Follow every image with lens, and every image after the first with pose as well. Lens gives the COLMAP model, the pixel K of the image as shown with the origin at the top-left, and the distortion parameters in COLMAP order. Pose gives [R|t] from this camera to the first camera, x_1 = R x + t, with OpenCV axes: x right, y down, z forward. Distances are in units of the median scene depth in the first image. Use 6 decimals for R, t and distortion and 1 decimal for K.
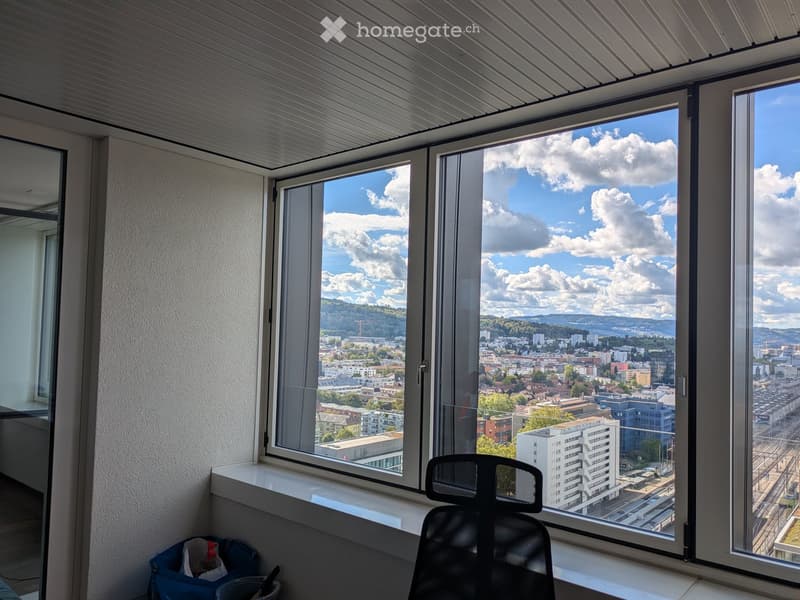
lens RADIAL K [[598.1, 0, 398.1], [0, 598.1, 311.5], [0, 0, 1]] dist [0.016844, -0.005884]
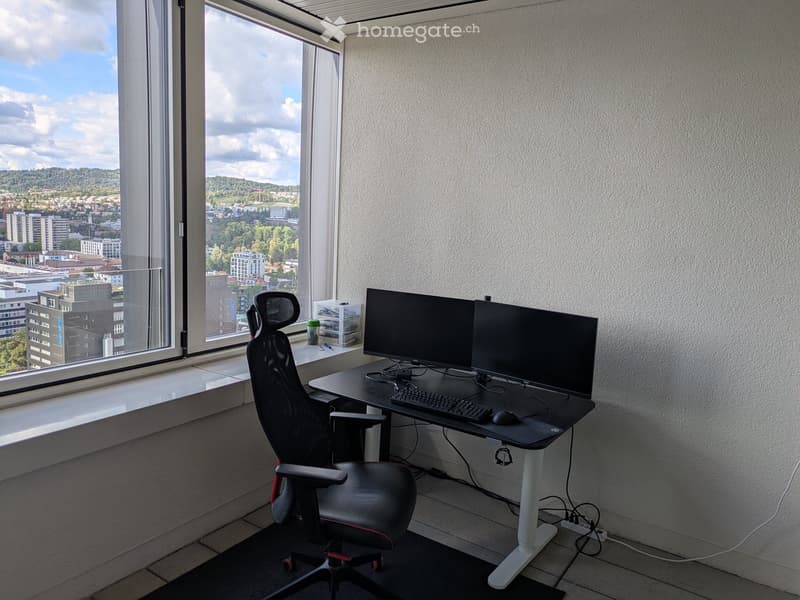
lens RADIAL K [[598.1, 0, 398.1], [0, 598.1, 311.5], [0, 0, 1]] dist [0.016844, -0.005884]
pose [[-0.106632, -0.210107, 0.971846, -0.880244], [-0.094450, 0.975139, 0.200456, -0.006220], [-0.989802, -0.070416, -0.123826, 0.708904]]
